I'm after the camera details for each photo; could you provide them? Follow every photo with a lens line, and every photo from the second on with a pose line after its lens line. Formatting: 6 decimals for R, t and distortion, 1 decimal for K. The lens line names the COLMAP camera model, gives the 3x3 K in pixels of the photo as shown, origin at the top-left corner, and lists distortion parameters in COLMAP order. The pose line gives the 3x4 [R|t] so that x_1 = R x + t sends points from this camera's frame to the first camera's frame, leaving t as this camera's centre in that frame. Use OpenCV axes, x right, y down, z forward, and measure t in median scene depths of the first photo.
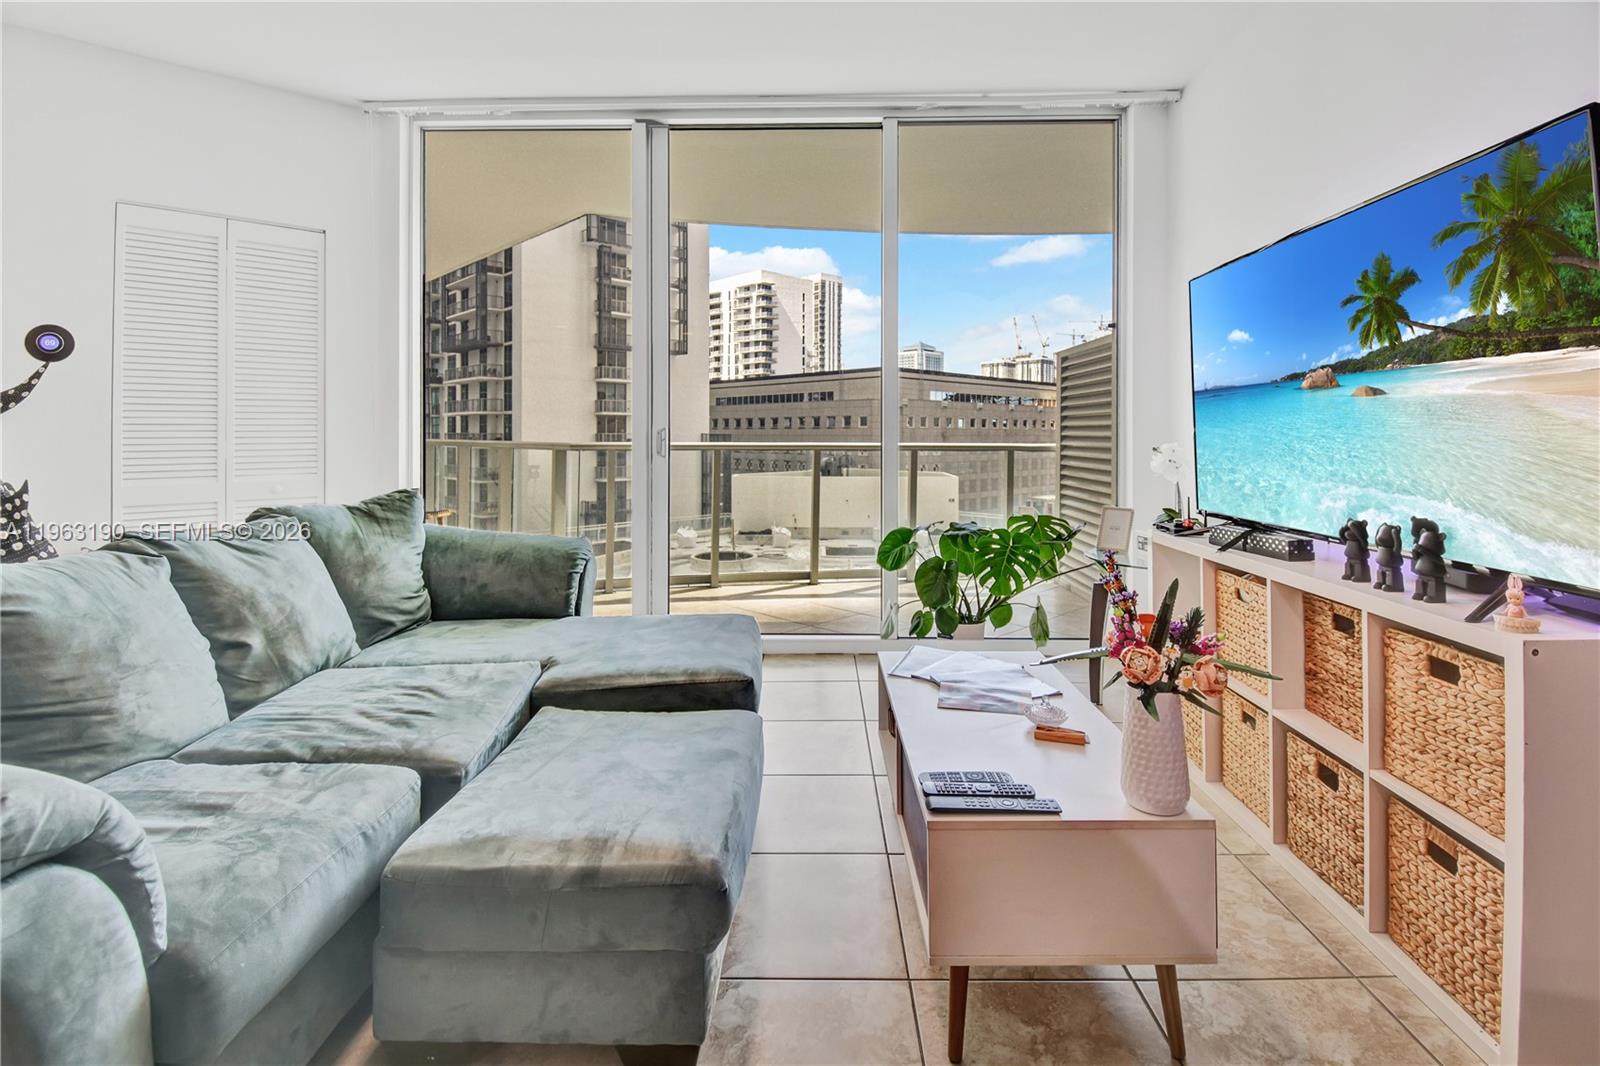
lens RADIAL K [[746.9, 0, 811.2], [0, 746.9, 431.2], [0, 0, 1]] dist [0.011311, -0.005763]
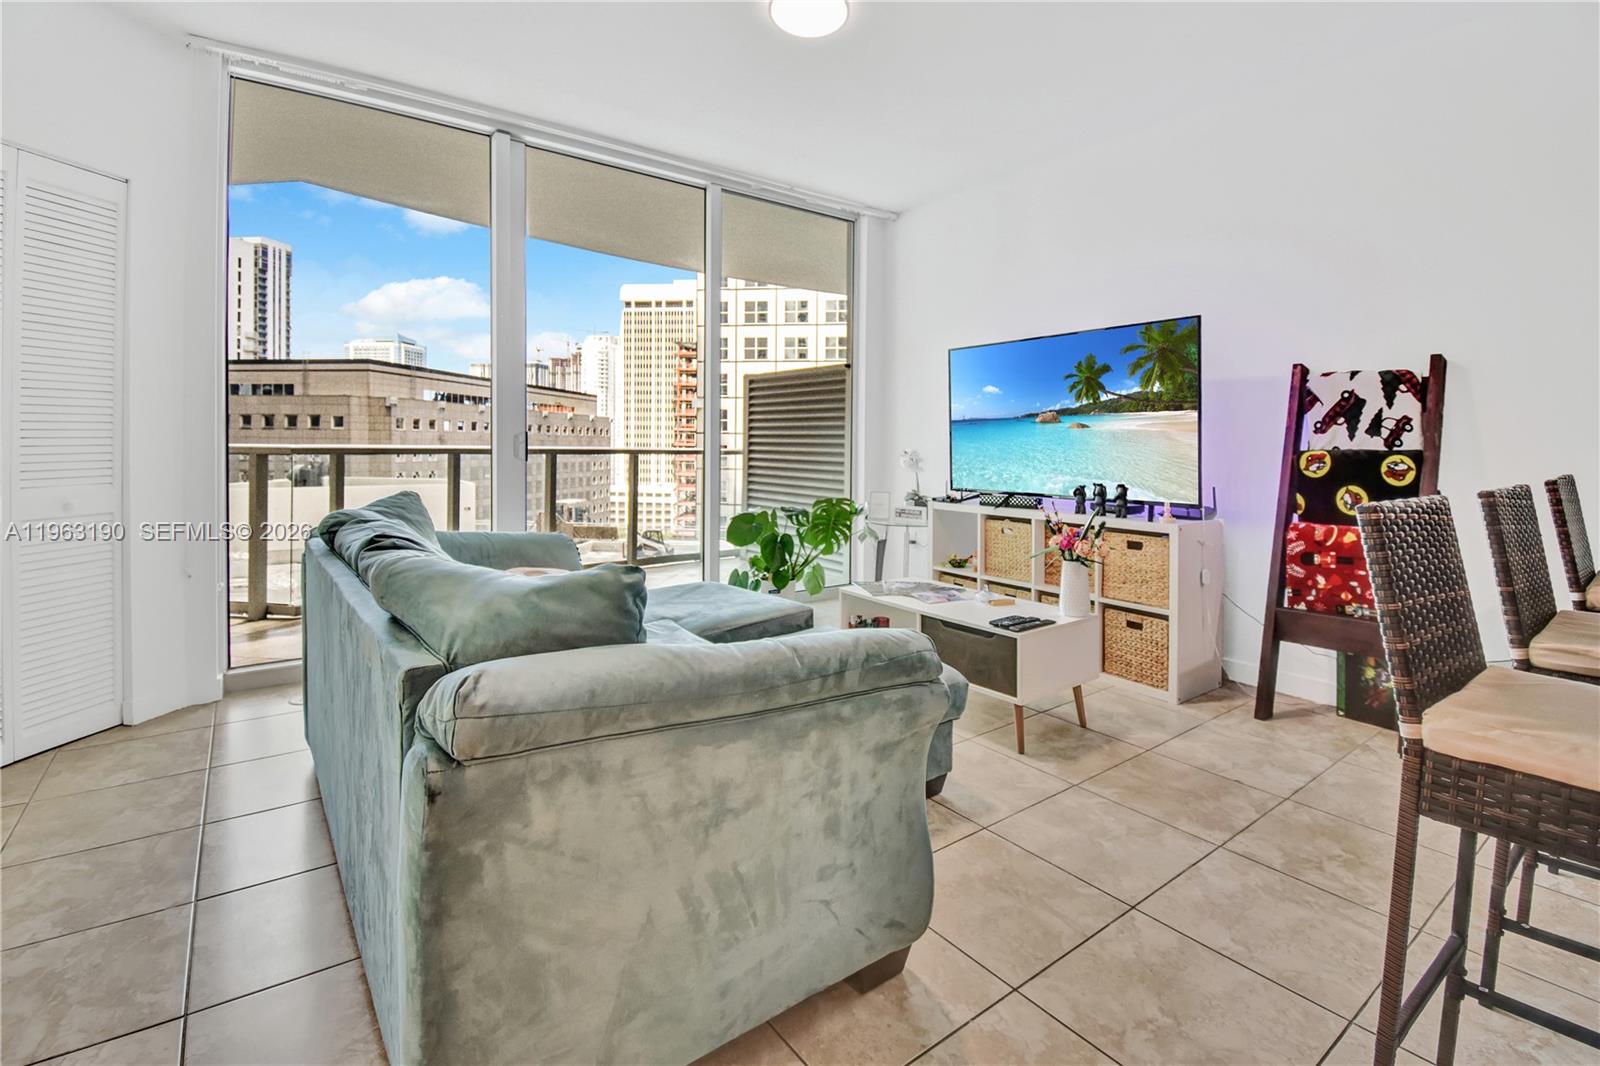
lens RADIAL K [[731.8, 0, 826.4], [0, 731.8, 444.8], [0, 0, 1]] dist [0.019783, -0.019620]
pose [[0.786213, 0.005353, 0.617932, -0.492995], [-0.012725, 0.999891, 0.007529, 0.000427], [-0.617824, -0.013782, 0.786196, -0.071707]]
